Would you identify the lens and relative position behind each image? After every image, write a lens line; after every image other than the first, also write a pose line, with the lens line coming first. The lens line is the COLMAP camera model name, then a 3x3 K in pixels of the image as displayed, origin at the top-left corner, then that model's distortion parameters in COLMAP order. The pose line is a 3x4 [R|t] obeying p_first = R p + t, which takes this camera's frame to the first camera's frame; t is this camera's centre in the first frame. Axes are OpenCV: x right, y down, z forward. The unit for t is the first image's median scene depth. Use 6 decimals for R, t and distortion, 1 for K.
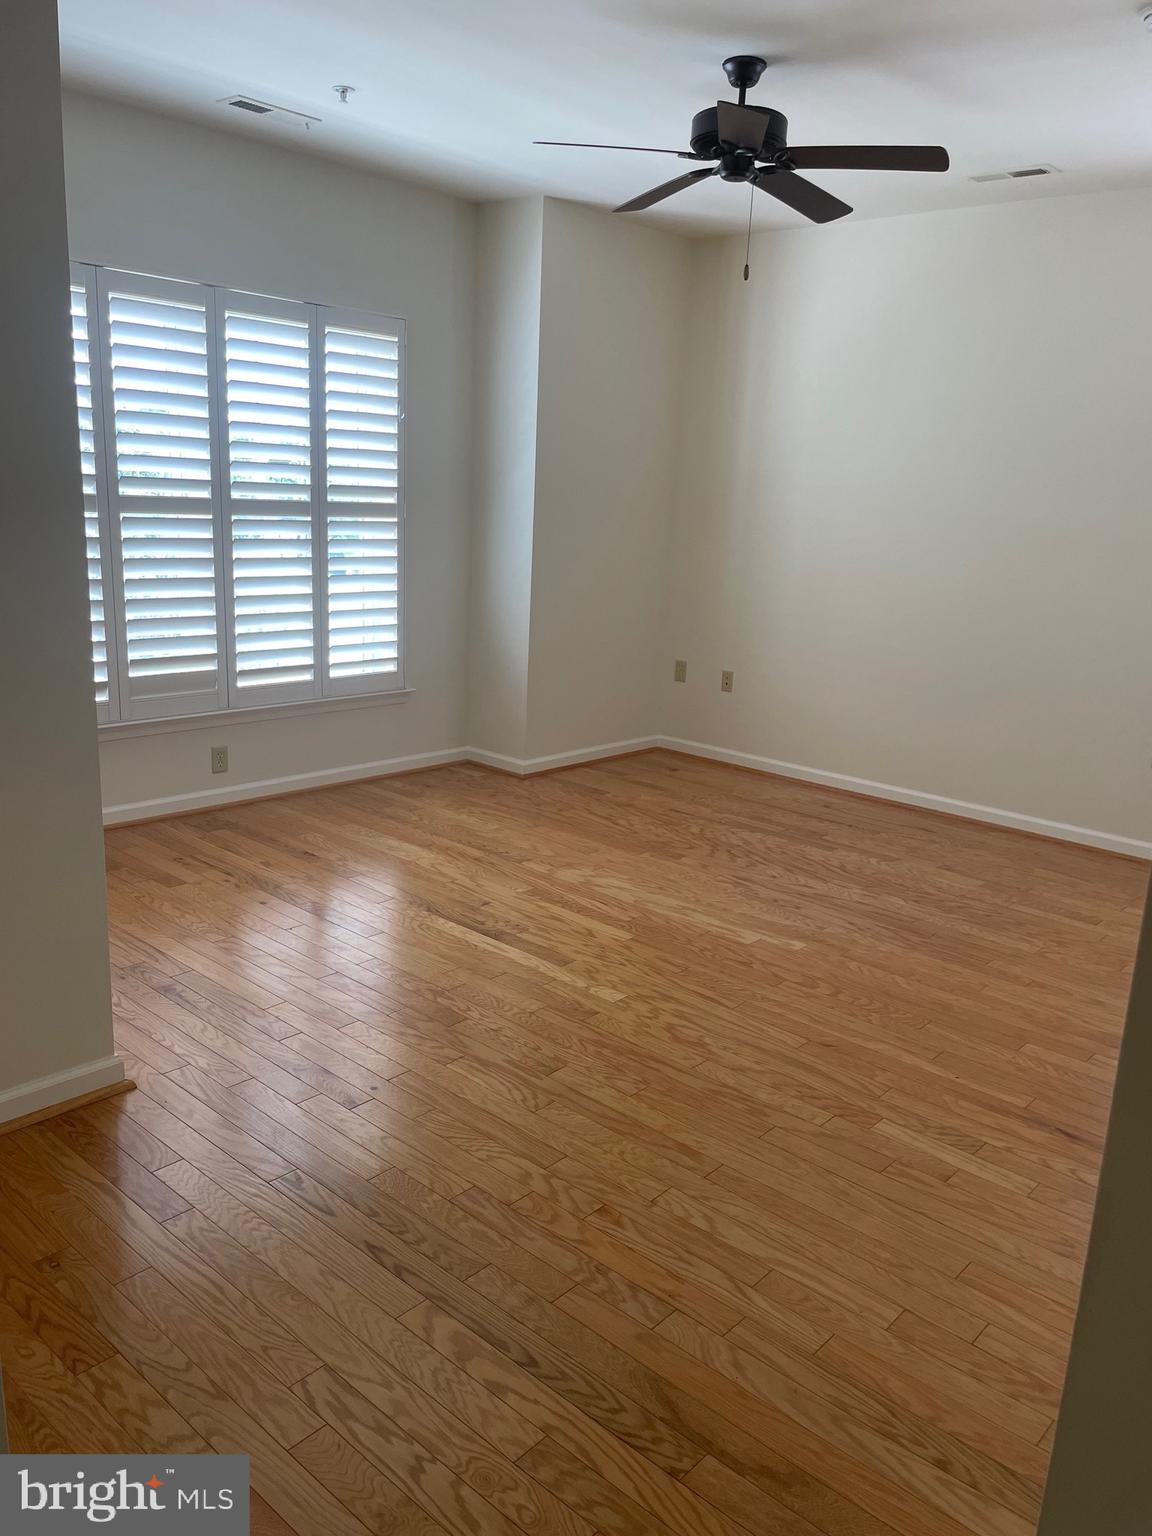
lens RADIAL K [[1165.9, 0, 588.9], [0, 1165.9, 763.7], [0, 0, 1]] dist [0.049856, -0.042648]
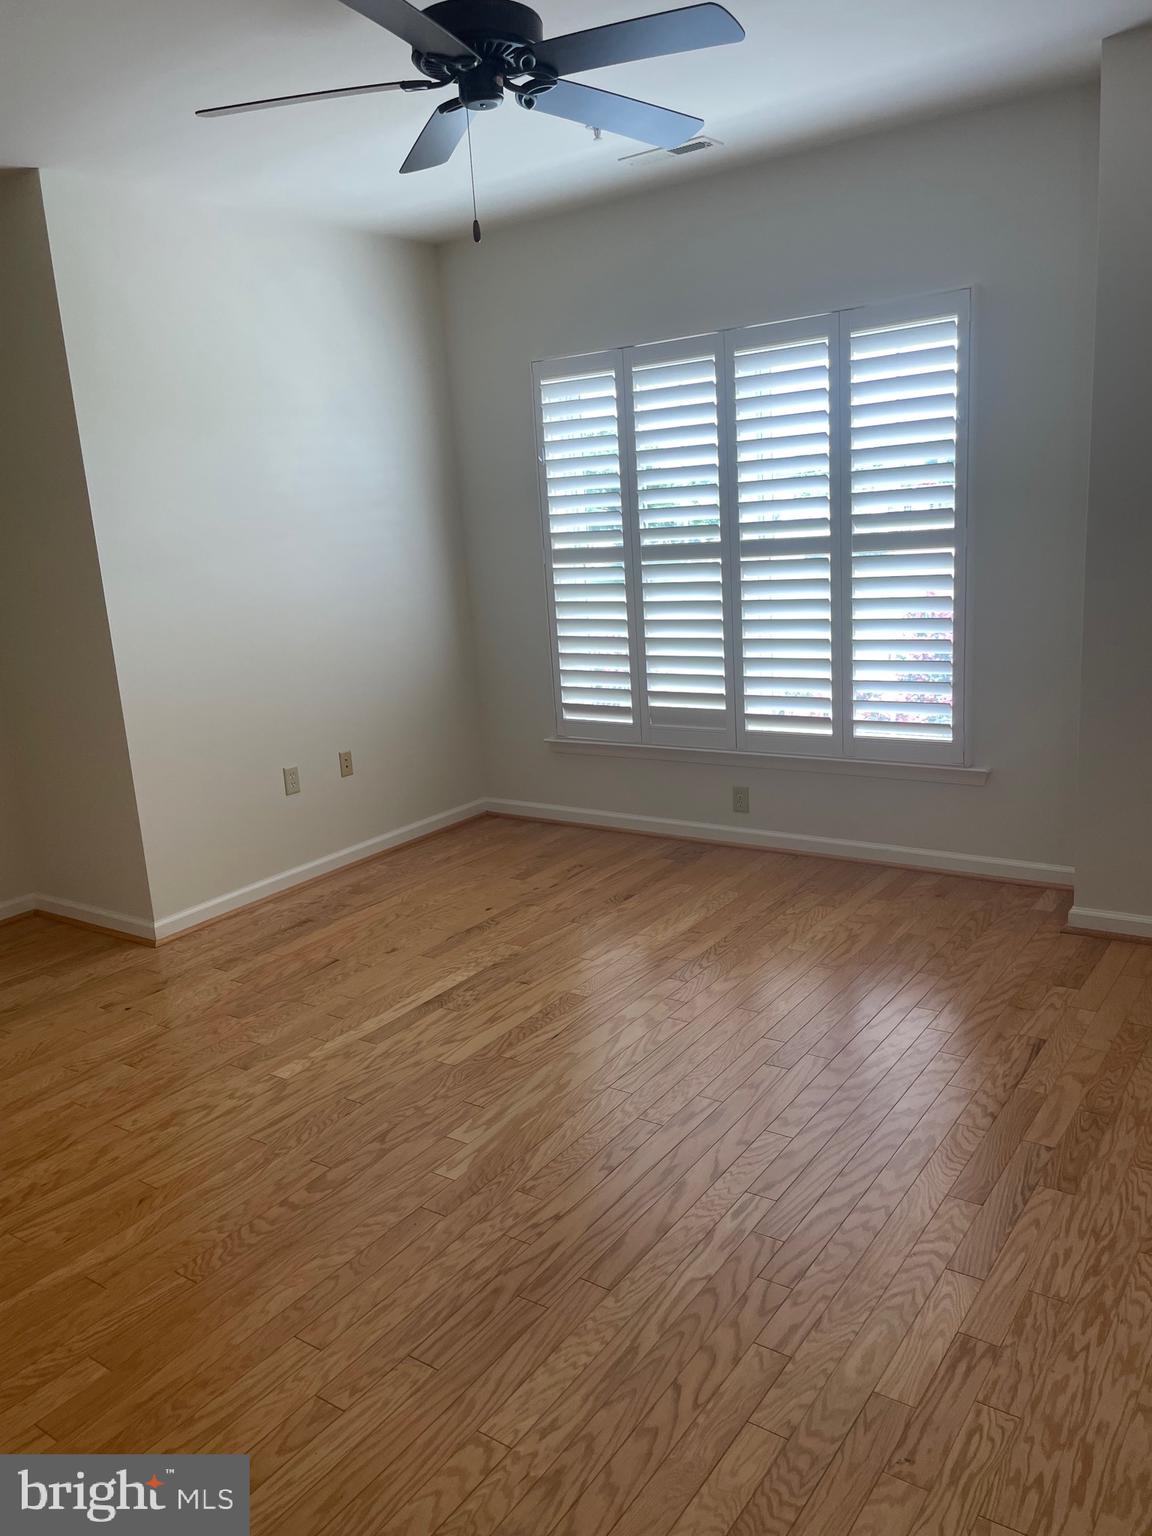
lens RADIAL K [[1165.9, 0, 574.7], [0, 1165.9, 769.3], [0, 0, 1]] dist [0.049856, -0.042648]
pose [[0.103789, 0.162112, -0.981299, 0.697065], [-0.158496, 0.976715, 0.144591, -0.162451], [0.981890, 0.140525, 0.127066, 0.786447]]
